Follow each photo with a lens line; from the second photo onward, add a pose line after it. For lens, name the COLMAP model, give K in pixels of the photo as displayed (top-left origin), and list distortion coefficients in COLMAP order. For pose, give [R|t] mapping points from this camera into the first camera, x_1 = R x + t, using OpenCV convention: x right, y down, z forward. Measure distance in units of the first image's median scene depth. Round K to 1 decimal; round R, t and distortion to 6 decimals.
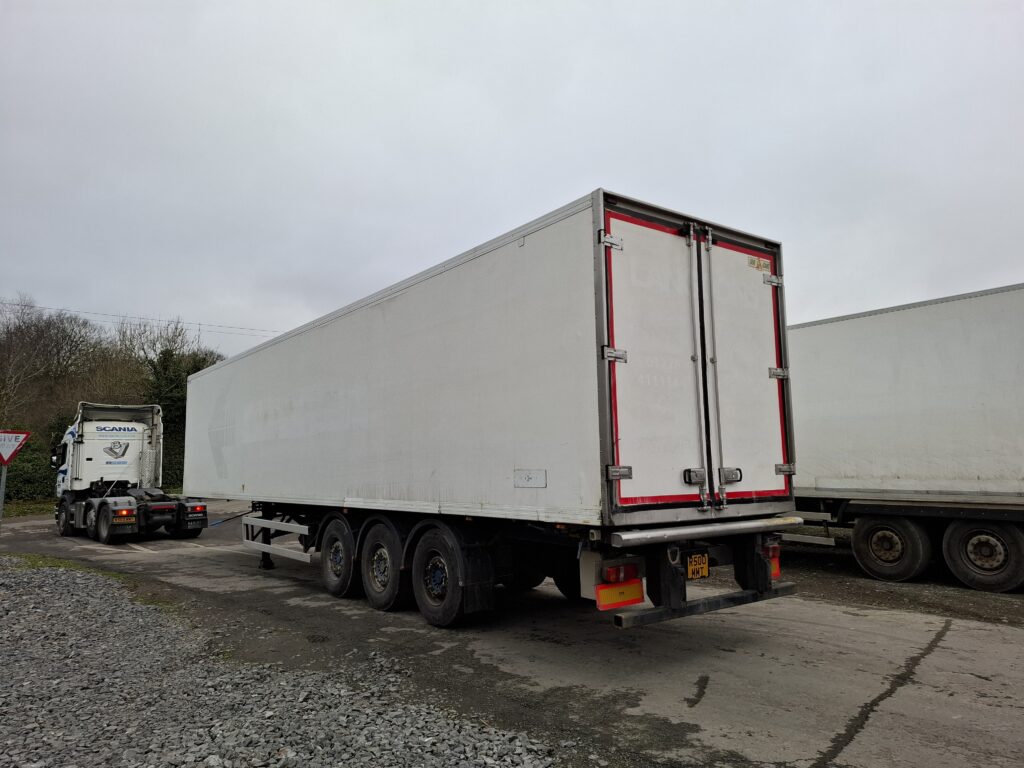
lens RADIAL K [[696.7, 0, 527.3], [0, 696.7, 382.0], [0, 0, 1]] dist [0.134481, -0.139469]
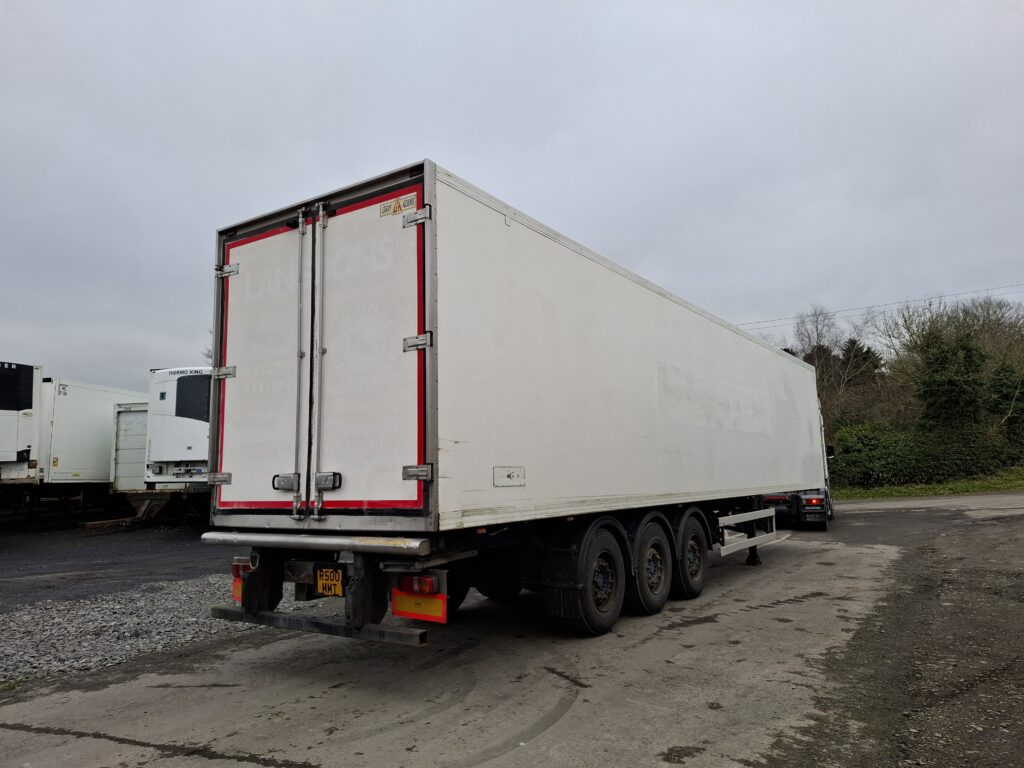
lens RADIAL K [[696.7, 0, 527.3], [0, 696.7, 382.0], [0, 0, 1]] dist [0.134481, -0.139469]
pose [[0.317360, -0.112637, -0.941592, 1.191410], [0.126890, 0.989036, -0.075545, 0.108859], [0.939777, -0.095504, 0.328173, 0.959536]]
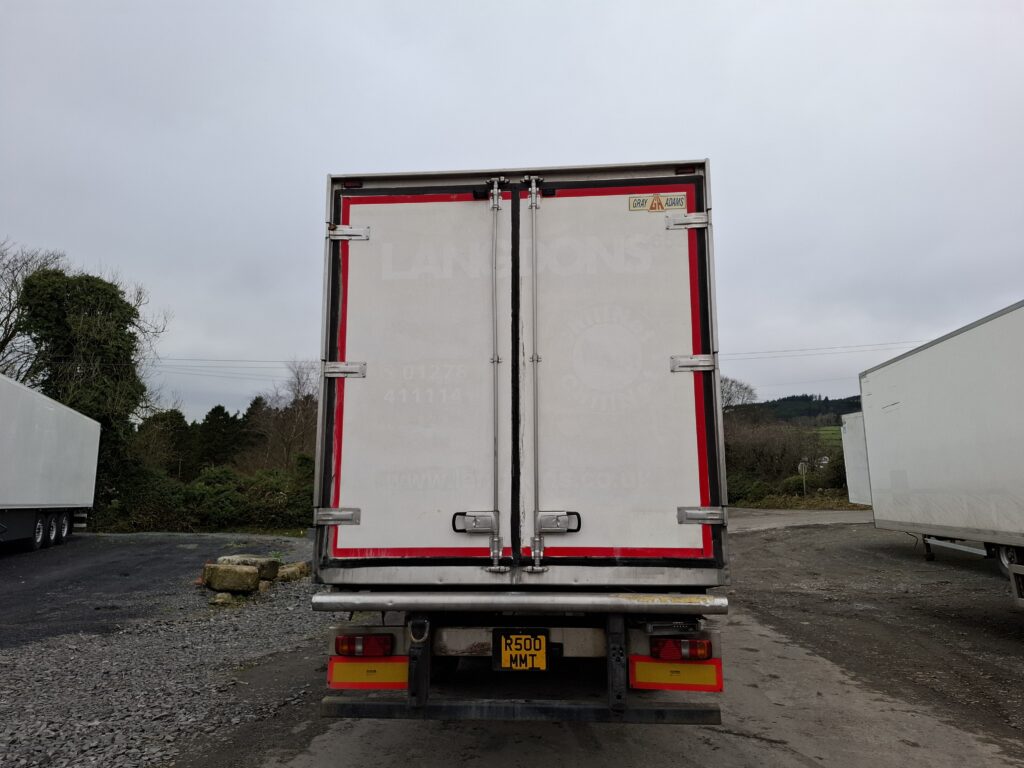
lens RADIAL K [[696.7, 0, 527.3], [0, 696.7, 382.0], [0, 0, 1]] dist [0.134481, -0.139469]
pose [[0.741460, -0.094922, -0.664249, 0.734884], [0.070572, 0.995485, -0.063481, 0.037639], [0.667275, 0.000192, 0.744811, 0.474042]]
